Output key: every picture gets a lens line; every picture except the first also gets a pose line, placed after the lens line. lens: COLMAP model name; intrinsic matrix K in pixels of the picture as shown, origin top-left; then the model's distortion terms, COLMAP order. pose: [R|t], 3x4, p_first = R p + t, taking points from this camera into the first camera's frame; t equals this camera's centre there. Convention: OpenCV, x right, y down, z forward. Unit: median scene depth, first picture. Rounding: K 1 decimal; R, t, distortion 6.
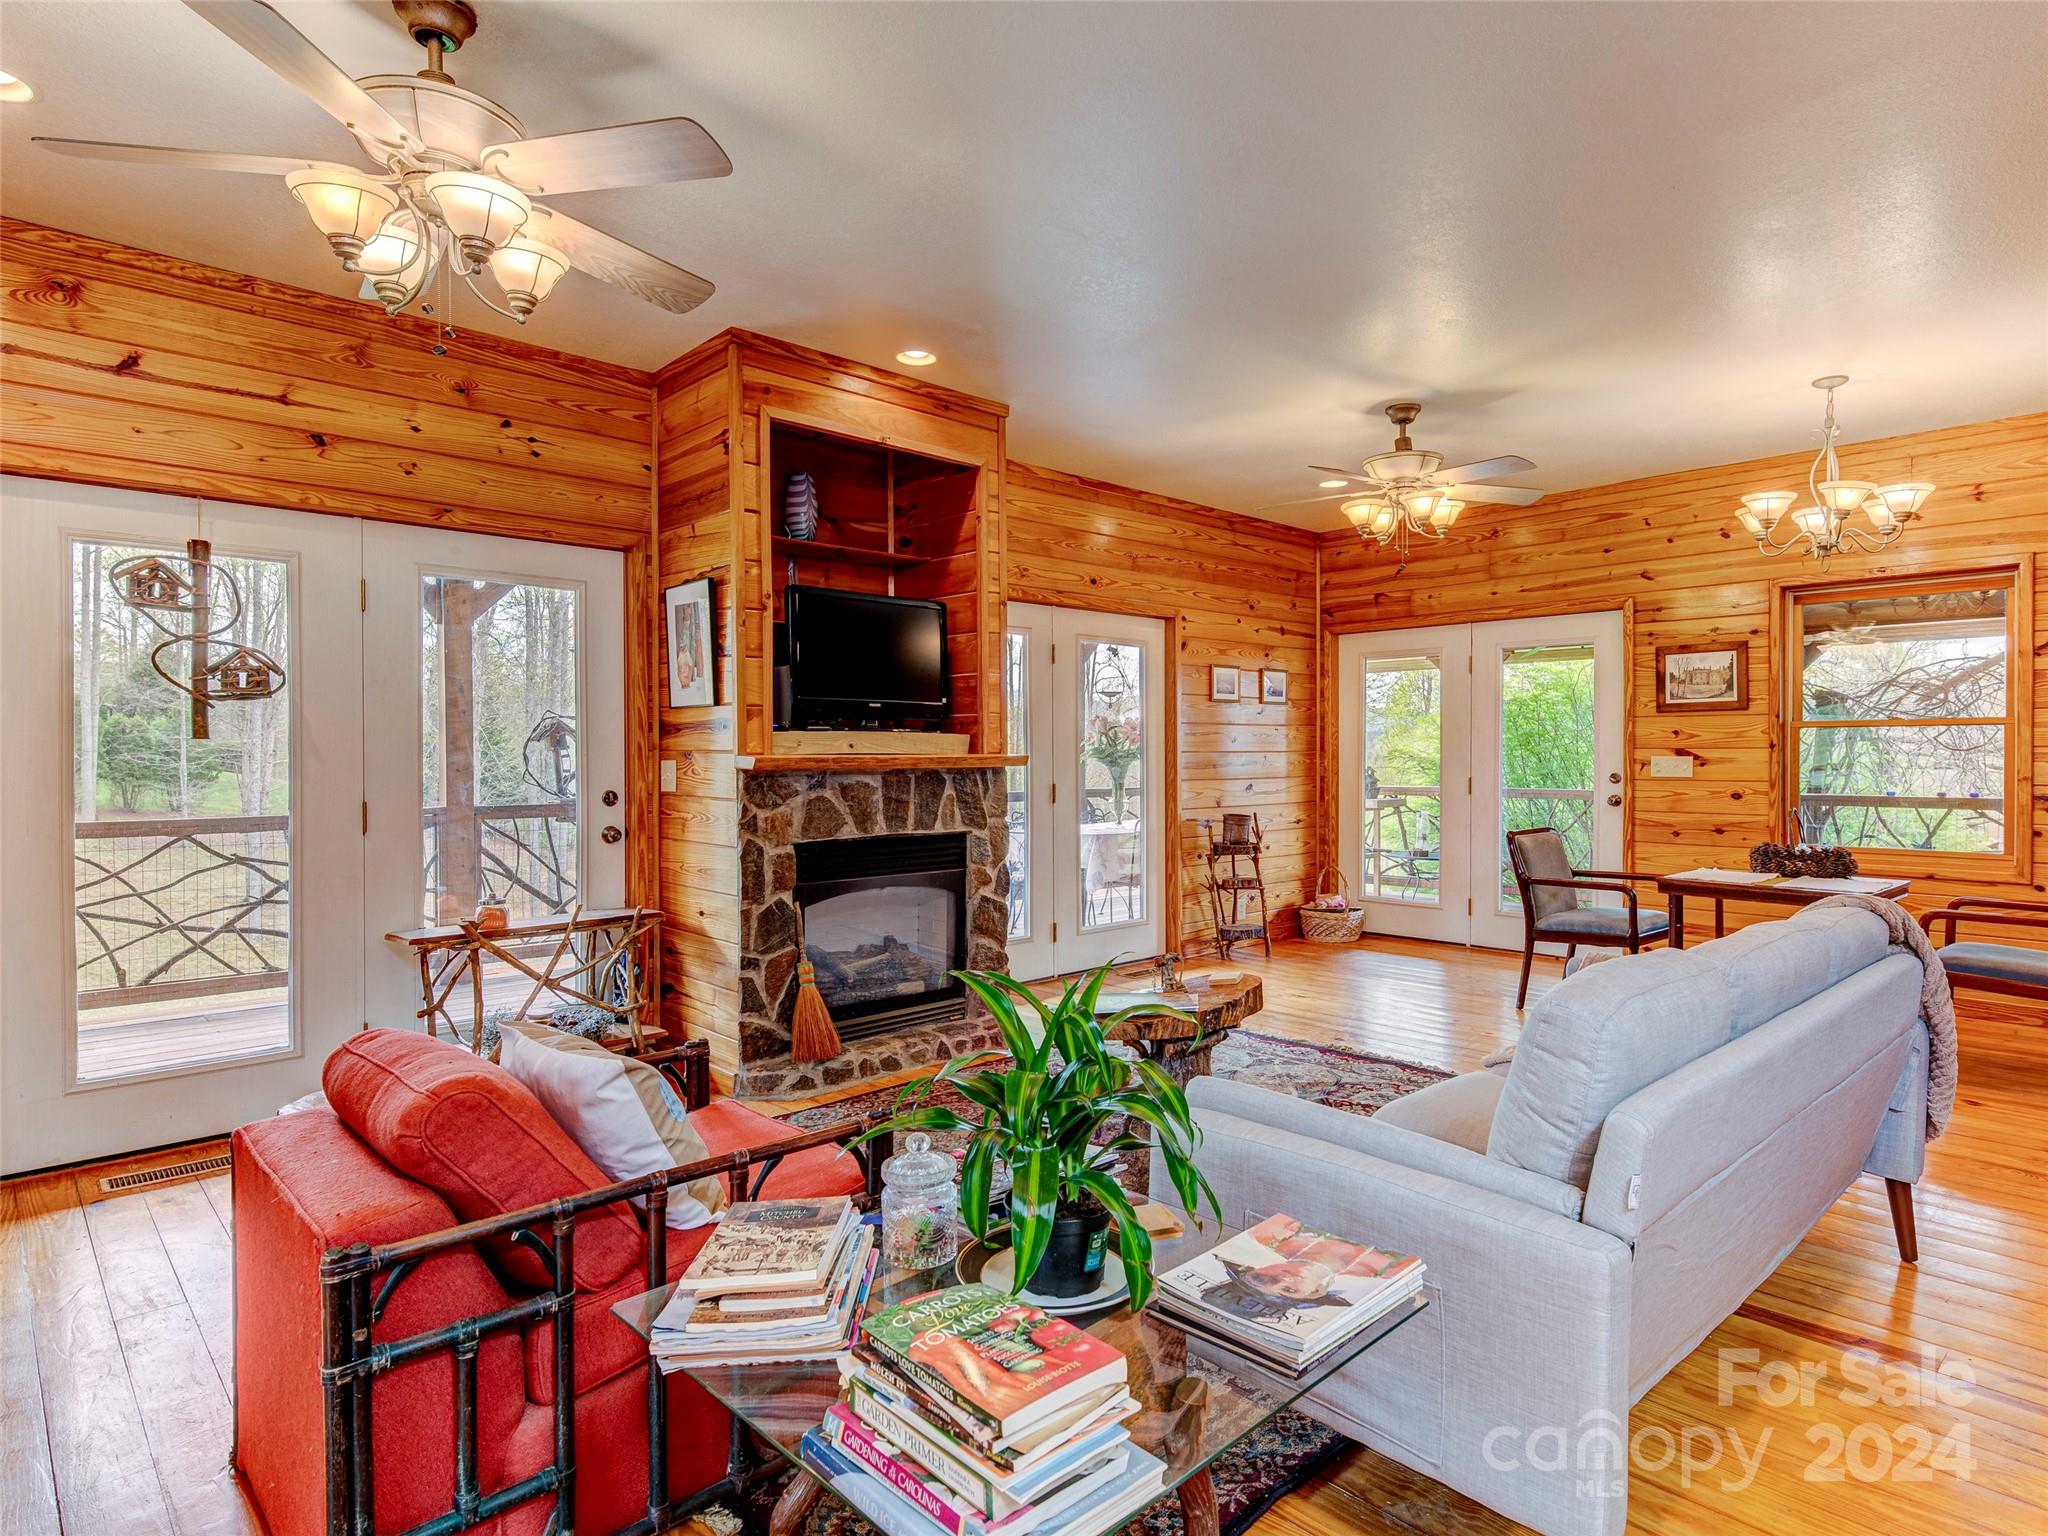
lens RADIAL K [[1140.2, 0, 1025.9], [0, 1140.2, 764.6], [0, 0, 1]] dist [0.017022, -0.008786]
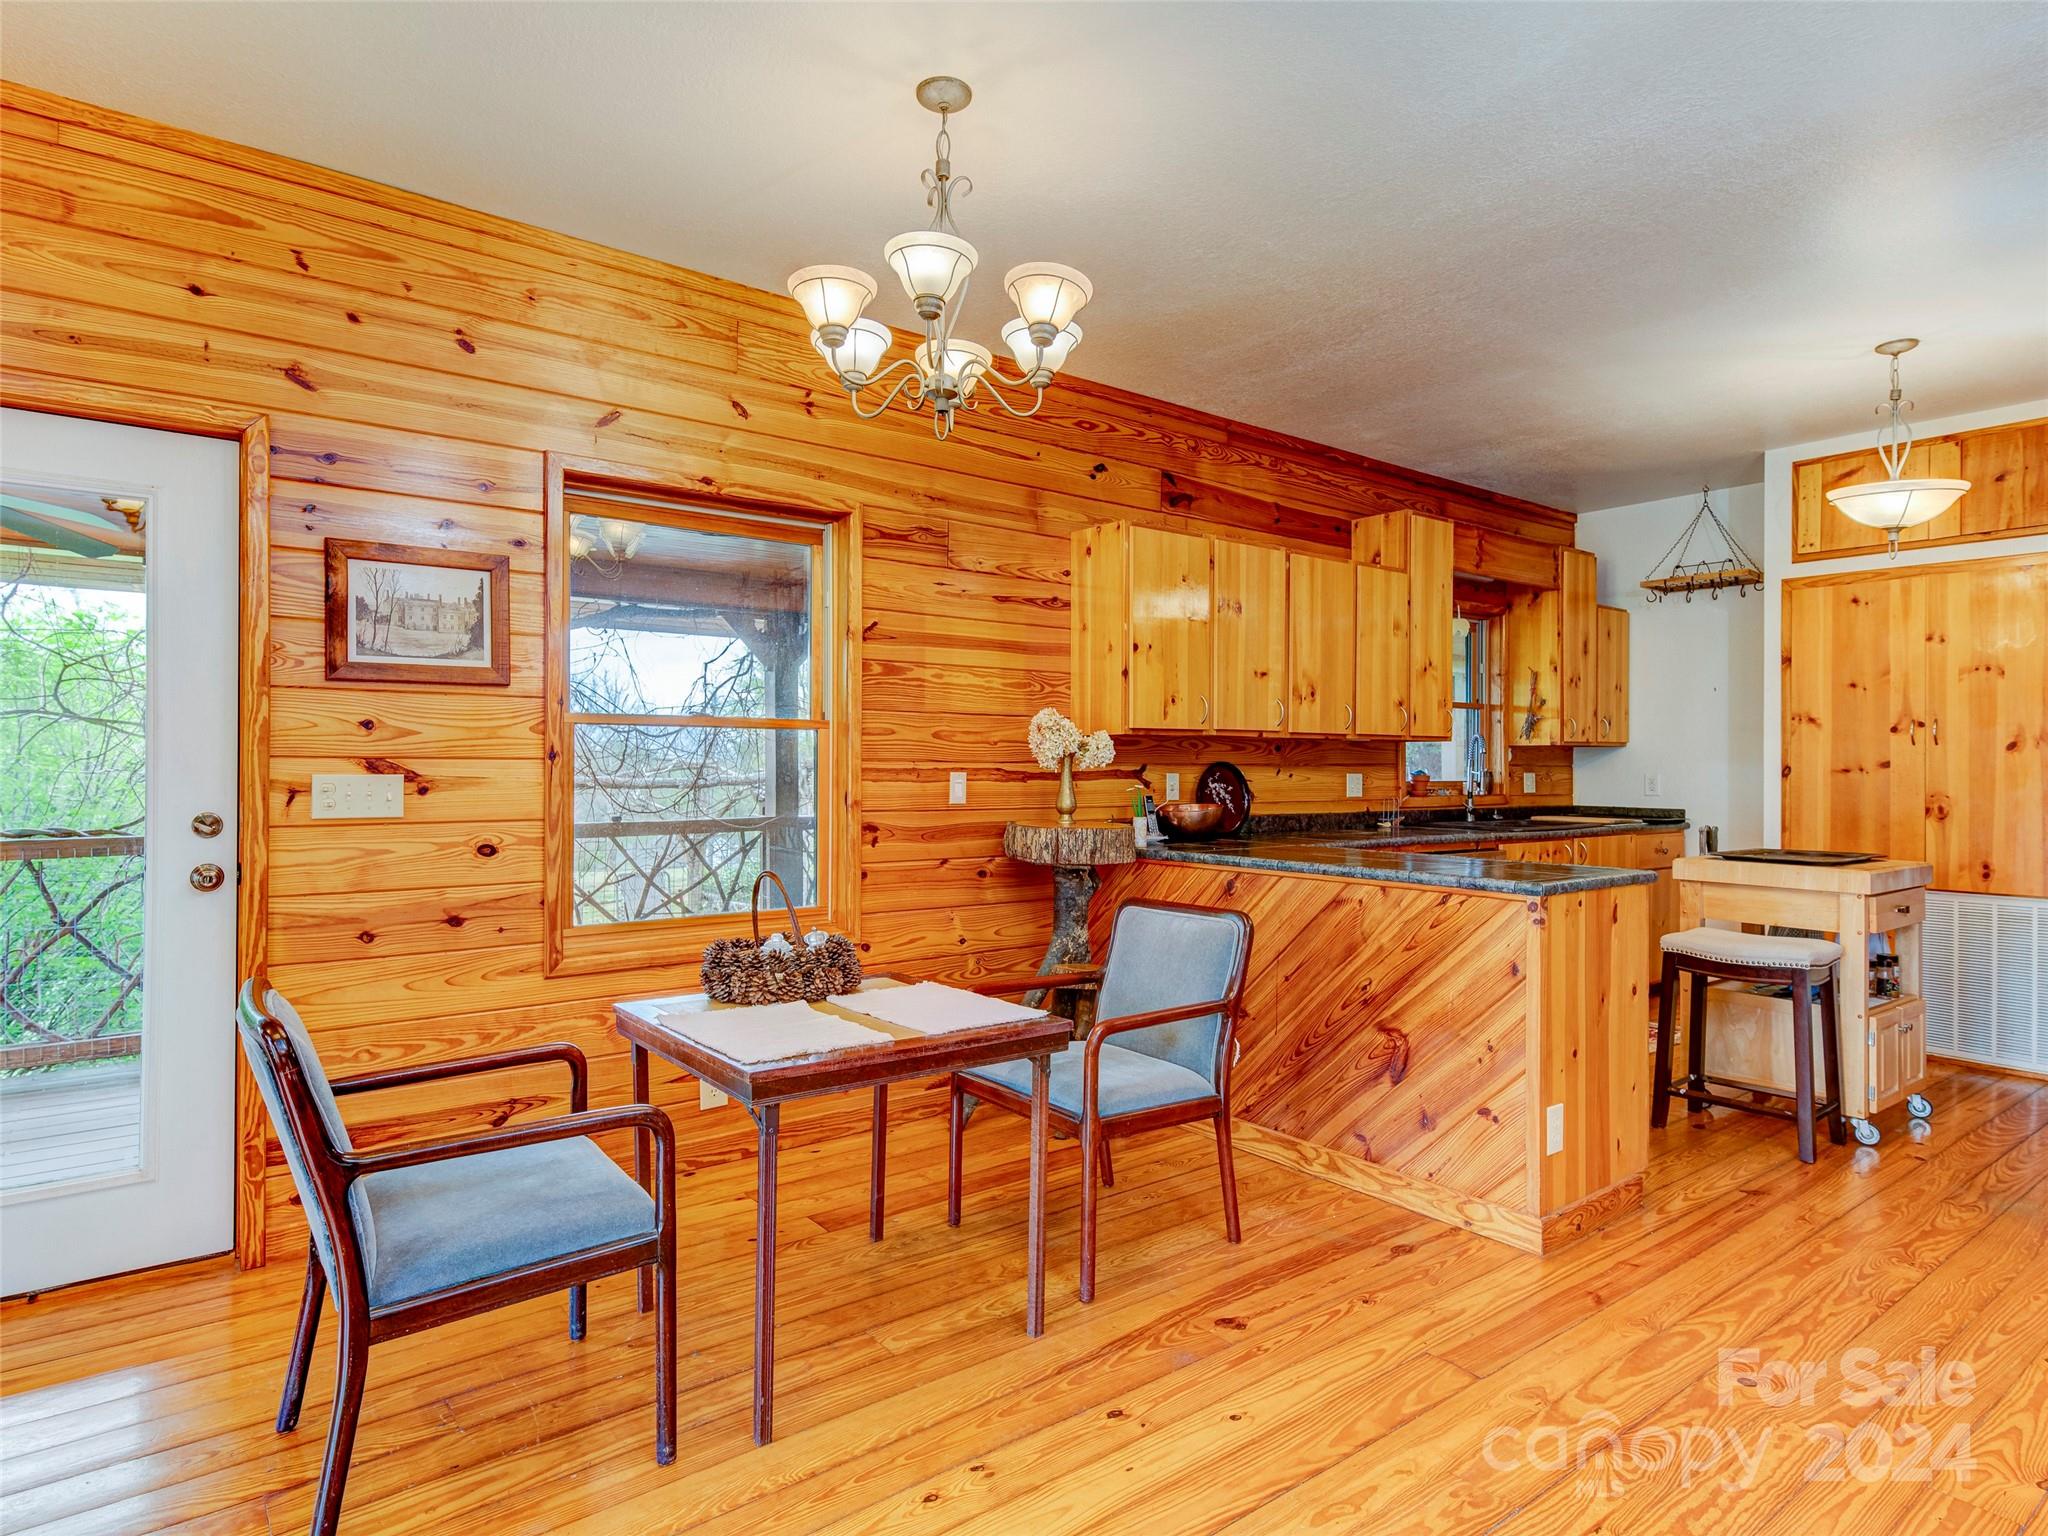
lens RADIAL K [[1140.2, 0, 1030.3], [0, 1140.2, 763.9], [0, 0, 1]] dist [0.017022, -0.008786]
pose [[0.100514, 0.001922, 0.994934, 0.120033], [0.007635, 0.999967, -0.002703, -0.008199], [-0.994906, 0.007868, 0.100496, 0.677837]]
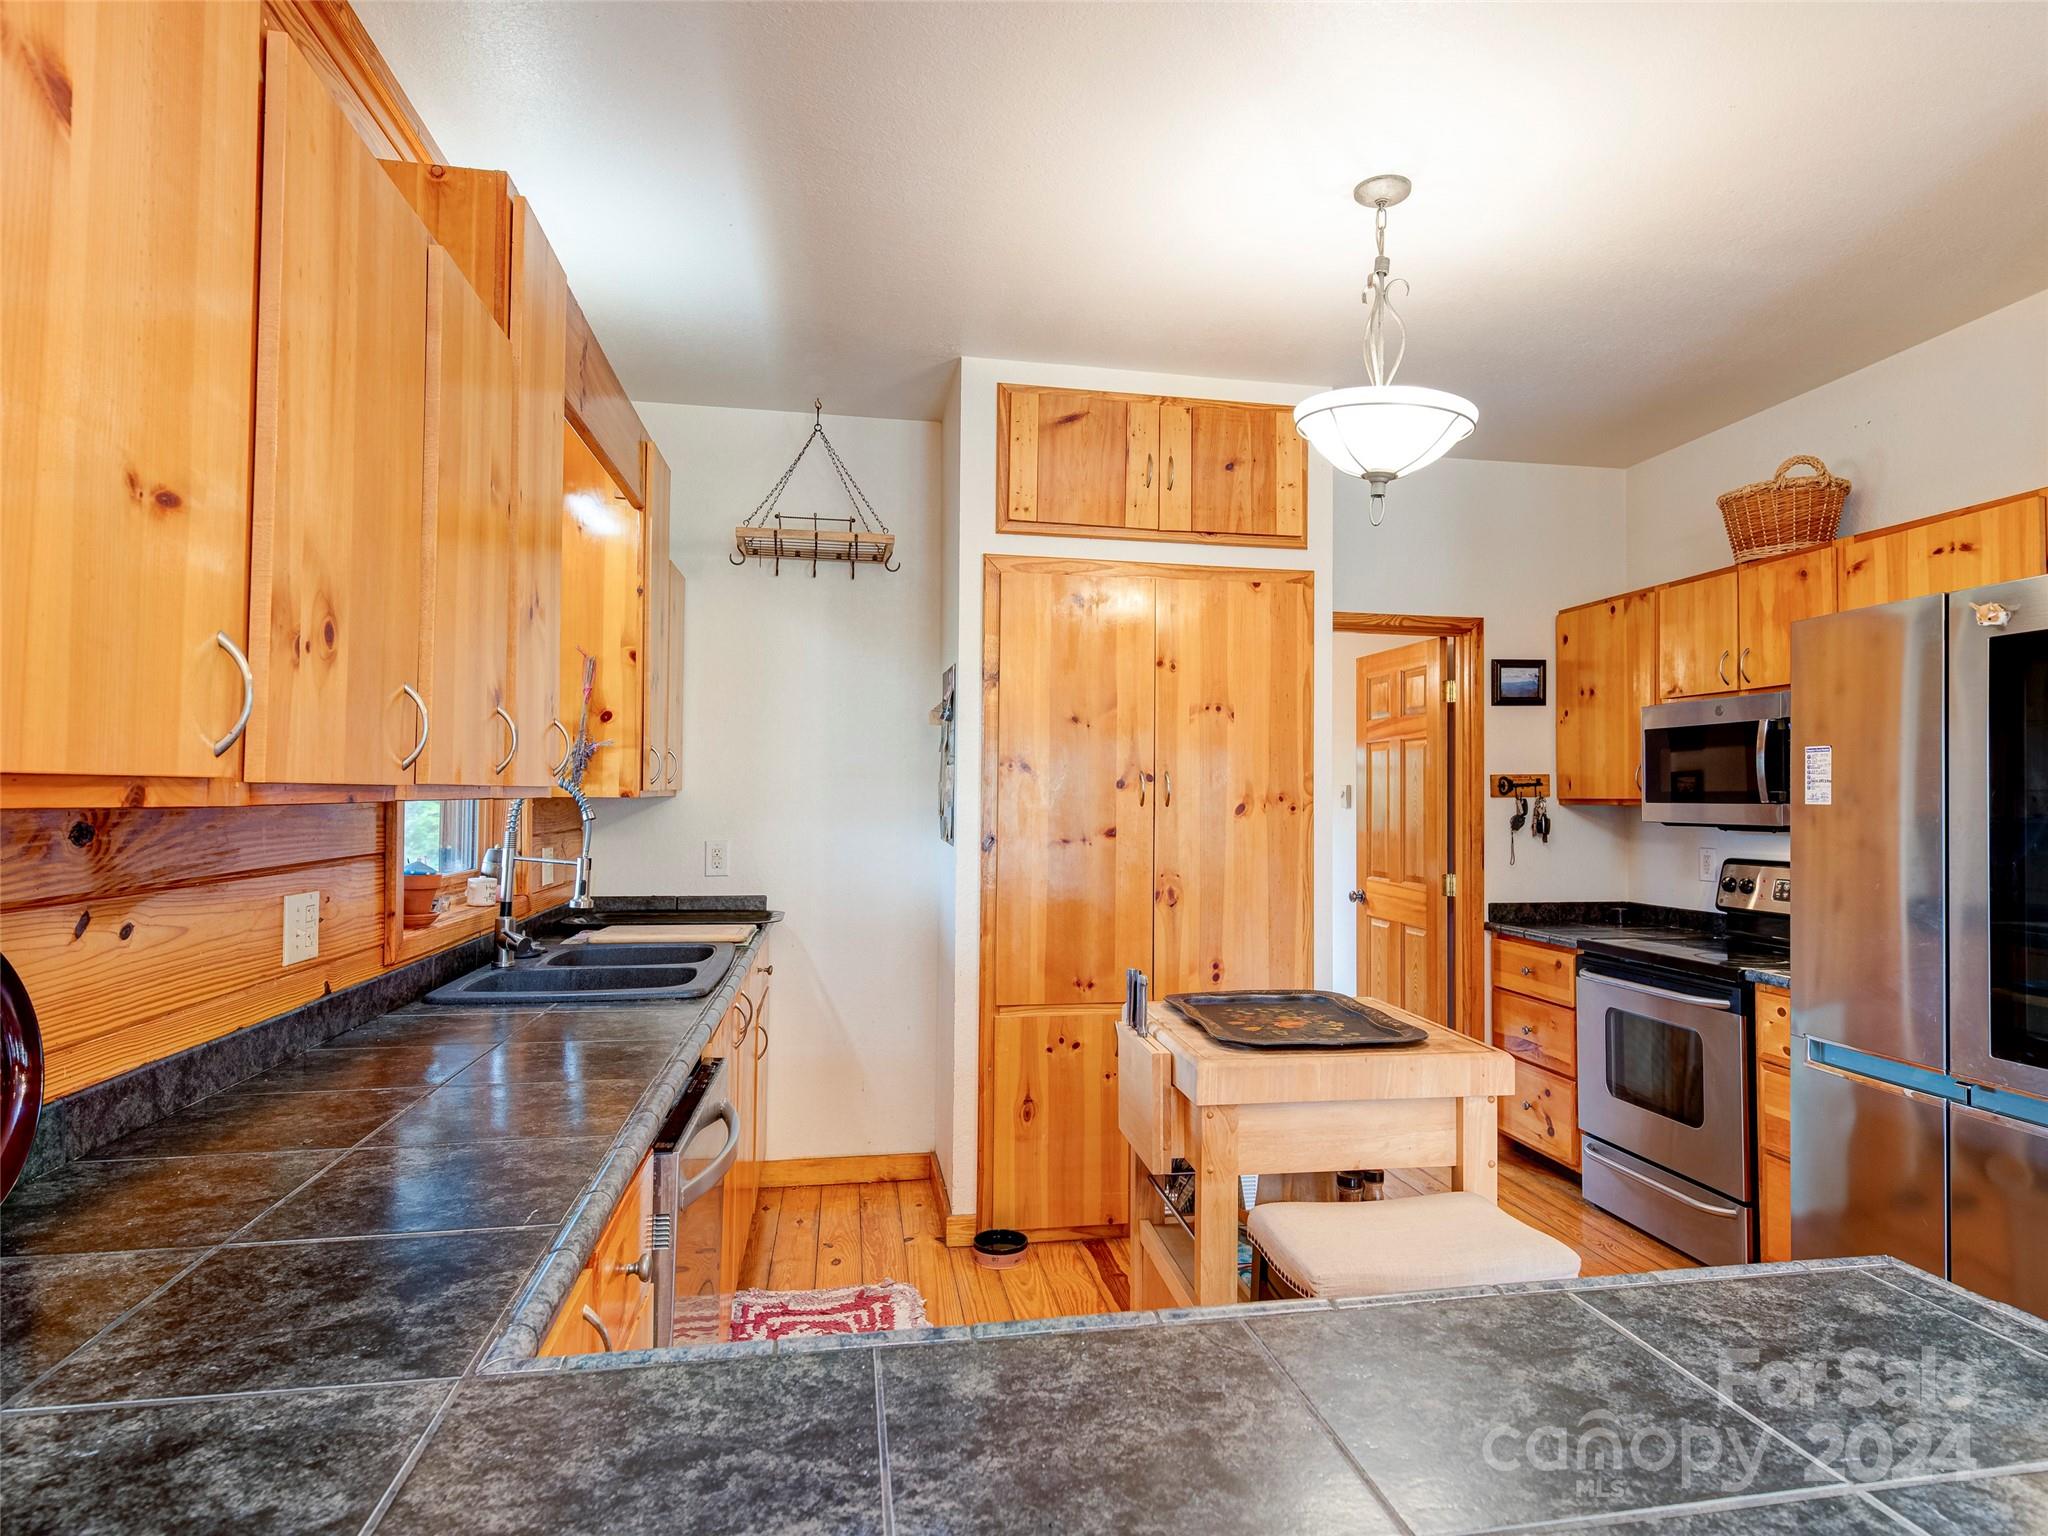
lens RADIAL K [[1140.2, 0, 1050.8], [0, 1140.2, 767.1], [0, 0, 1]] dist [0.017022, -0.008786]
pose [[-0.832686, 0.008215, 0.553685, 0.682003], [-0.000008, 0.999890, -0.014847, -0.029508], [-0.553746, -0.012368, -0.832594, 0.657642]]
